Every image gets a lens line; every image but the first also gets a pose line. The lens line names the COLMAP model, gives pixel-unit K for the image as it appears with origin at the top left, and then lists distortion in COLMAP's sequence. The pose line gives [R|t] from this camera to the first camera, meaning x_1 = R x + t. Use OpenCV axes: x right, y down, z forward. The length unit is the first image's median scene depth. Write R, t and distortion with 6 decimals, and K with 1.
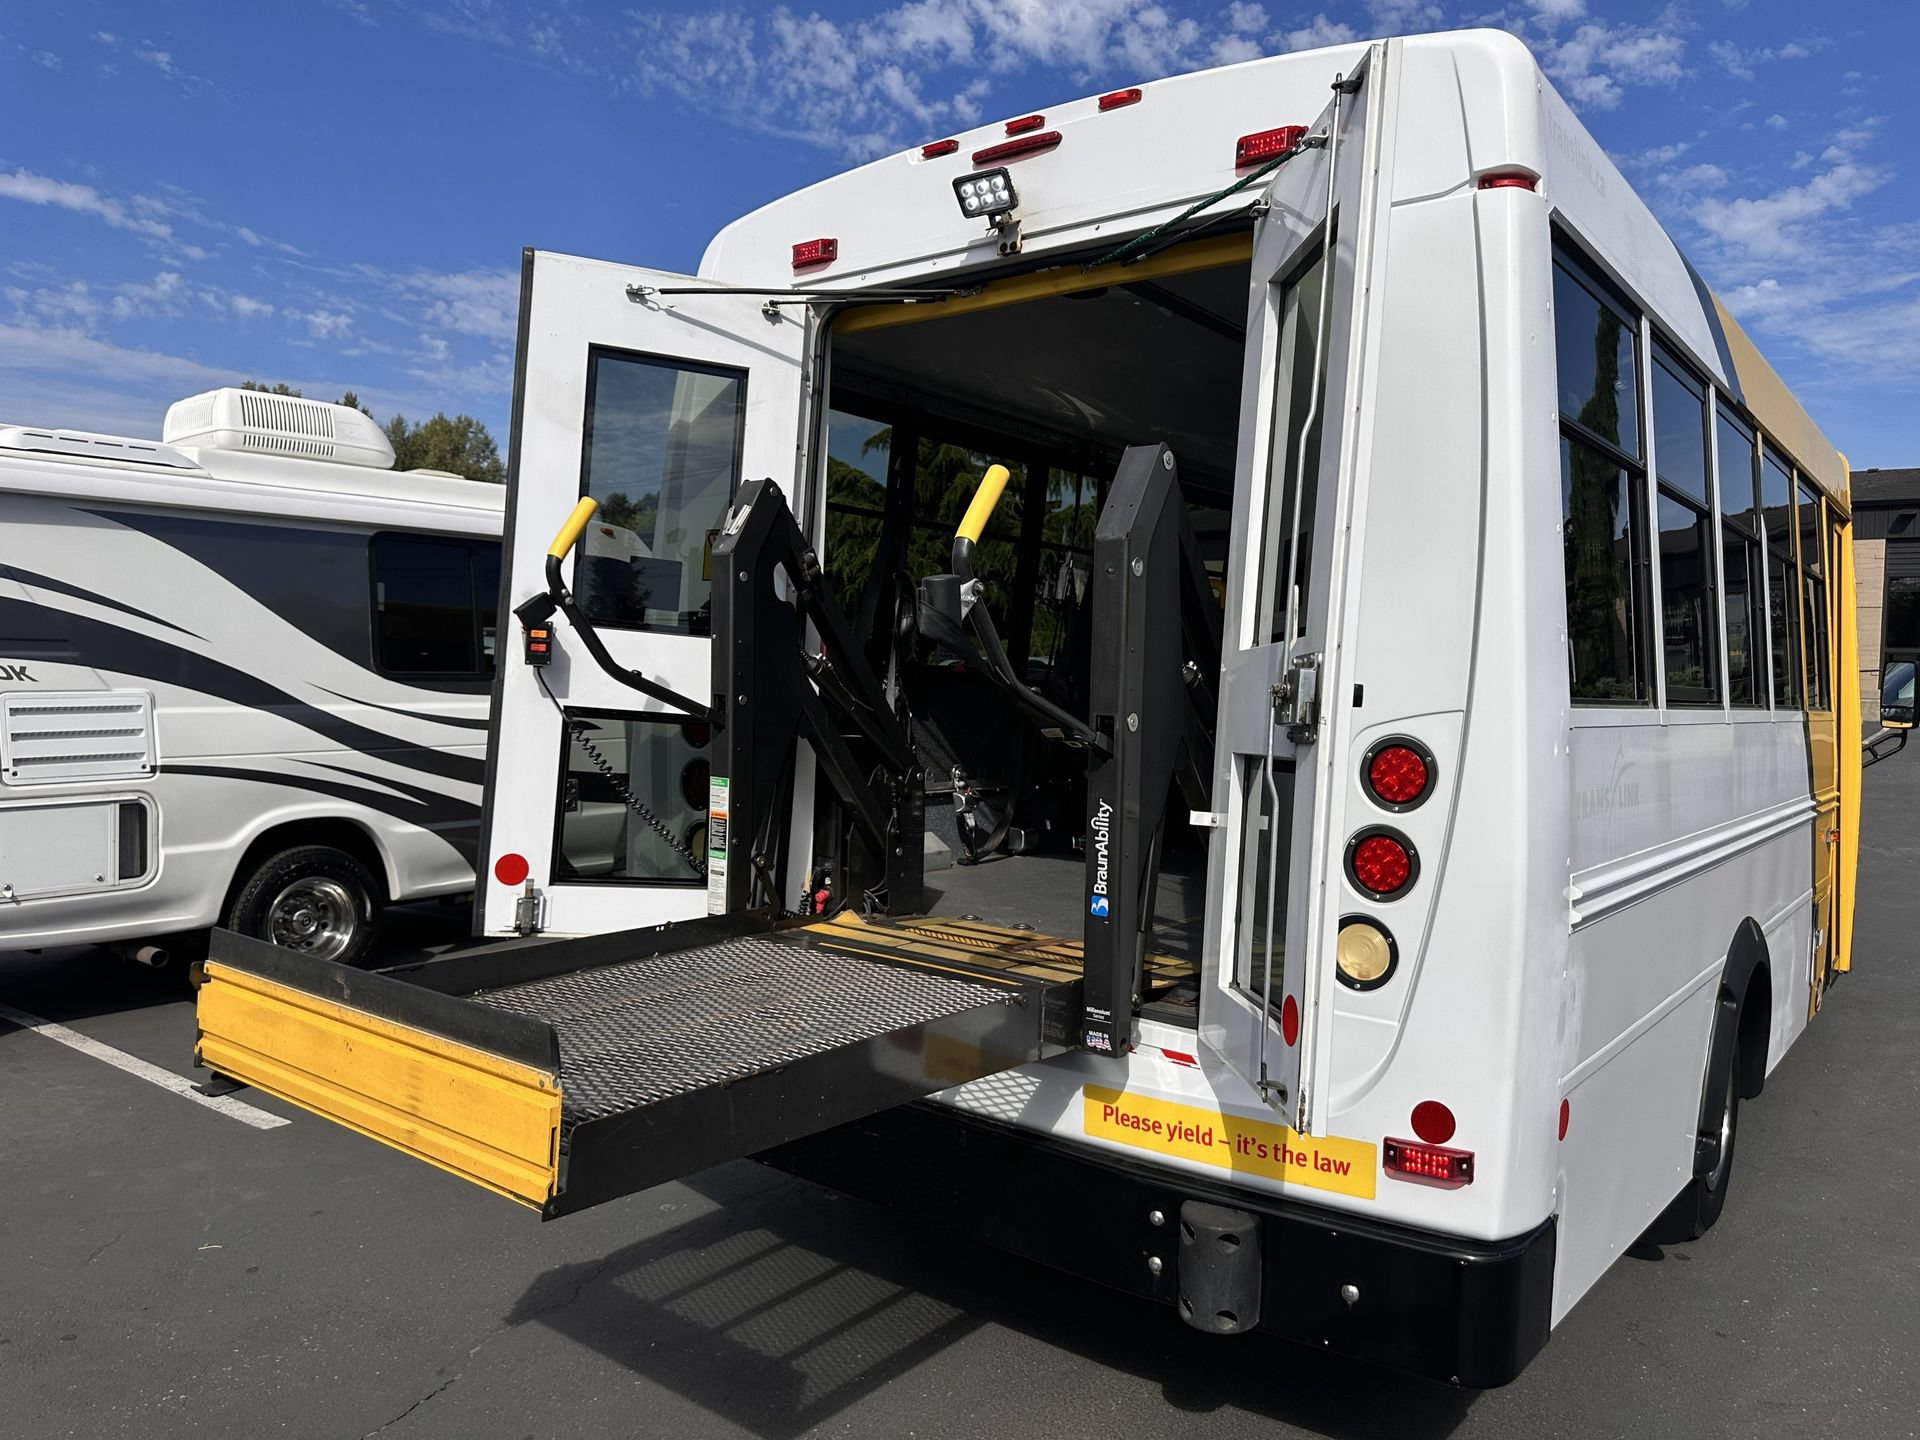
lens RADIAL K [[1368.7, 0, 952.3], [0, 1368.7, 709.8], [0, 0, 1]] dist [0.037767, -0.056123]
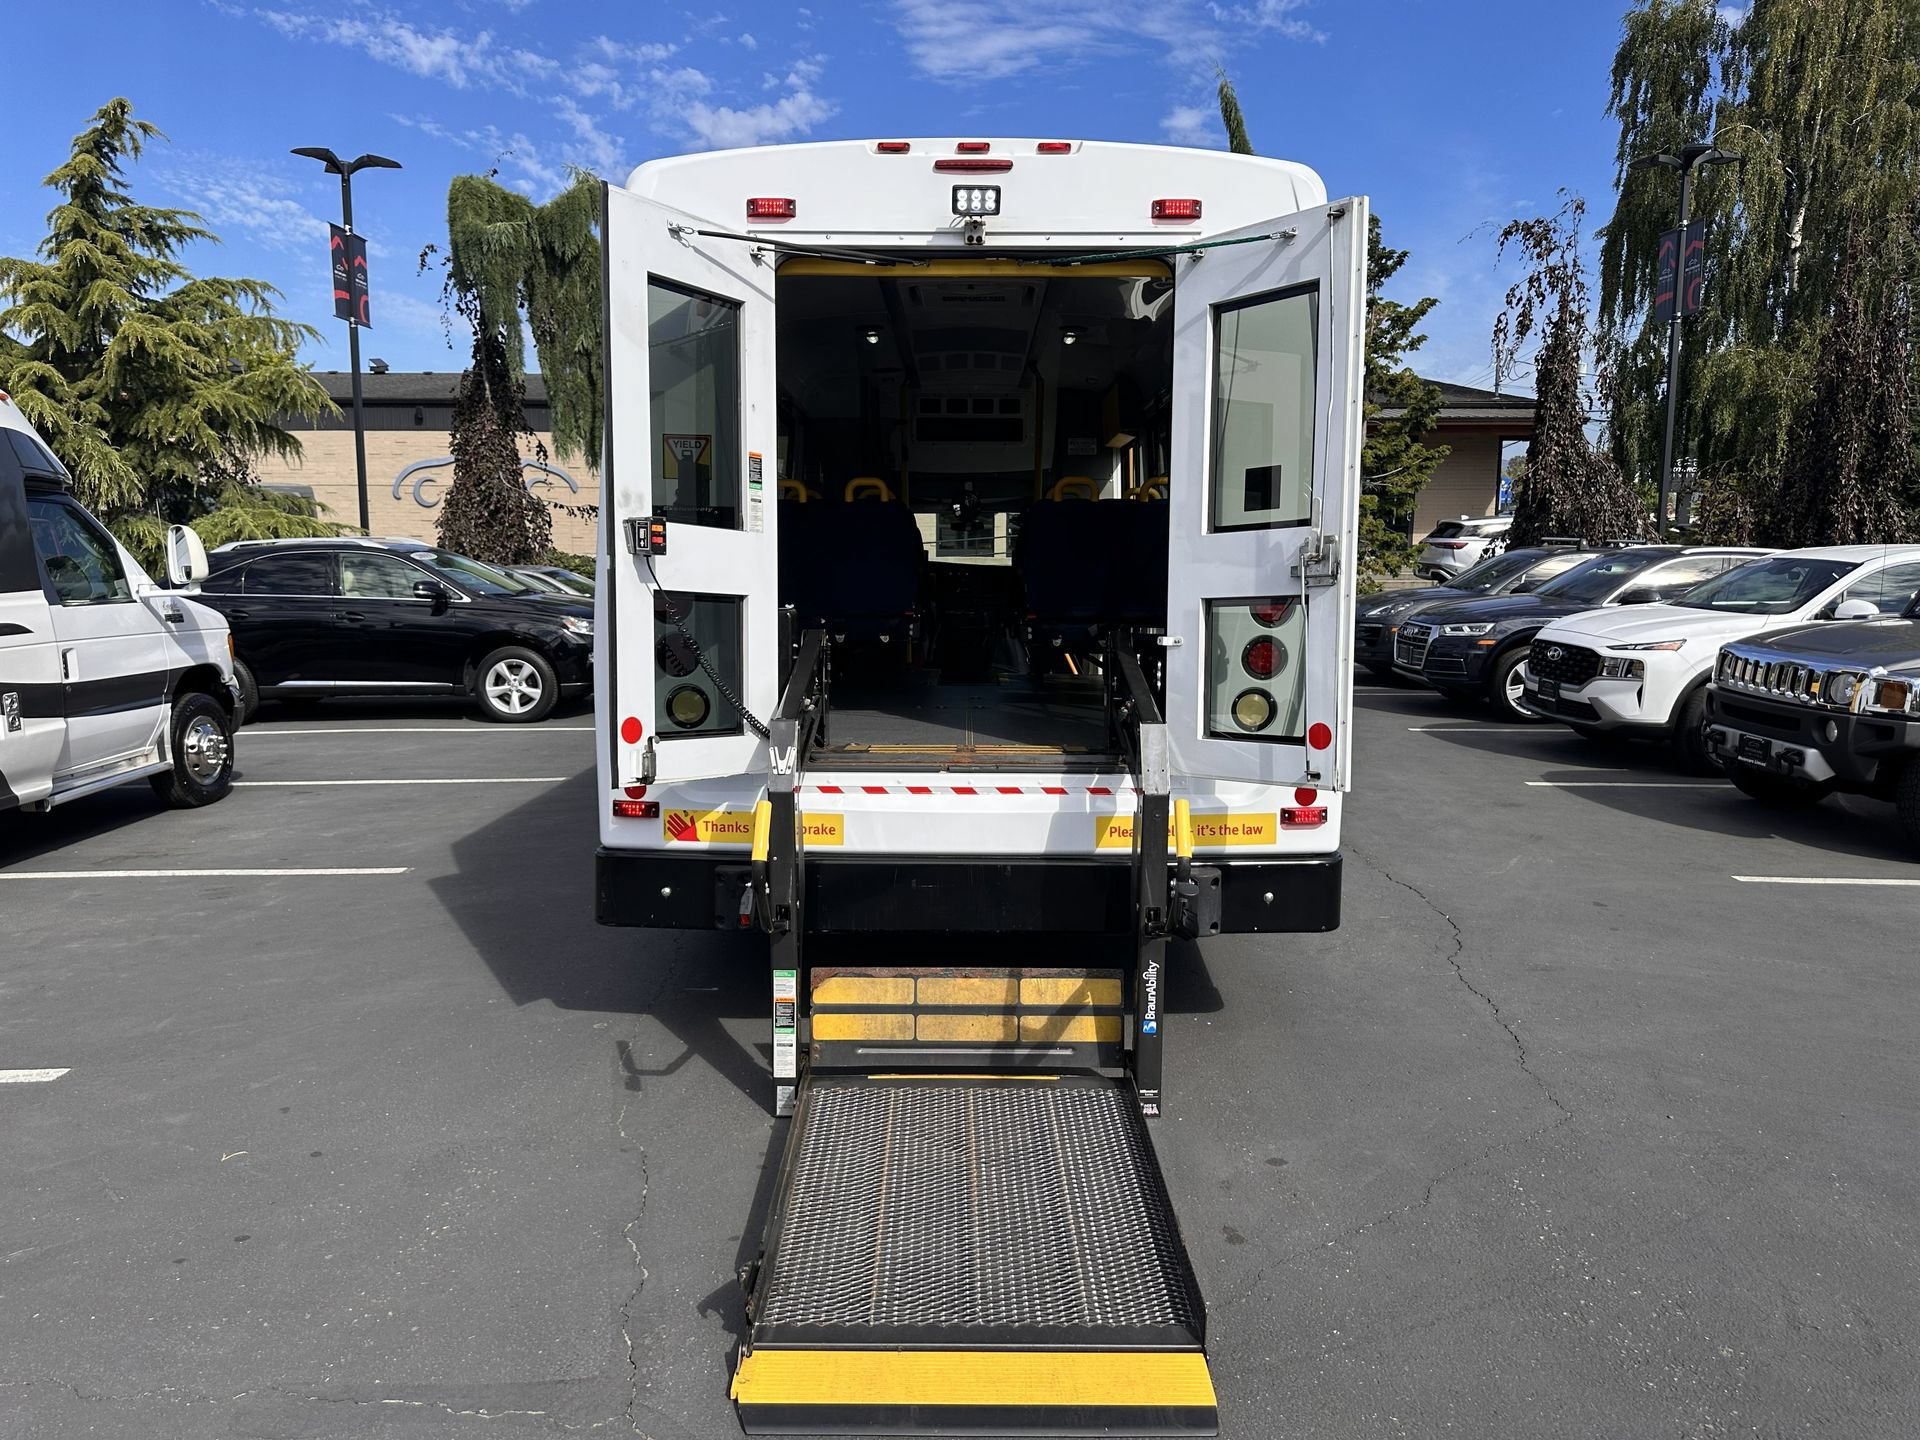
lens RADIAL K [[1353.1, 0, 945.9], [0, 1353.1, 723.9], [0, 0, 1]] dist [0.058496, -0.082590]
pose [[0.781529, -0.099820, 0.615831, -0.787731], [0.035844, 0.992671, 0.115413, -0.012770], [-0.622838, -0.068125, 0.779379, -0.069422]]
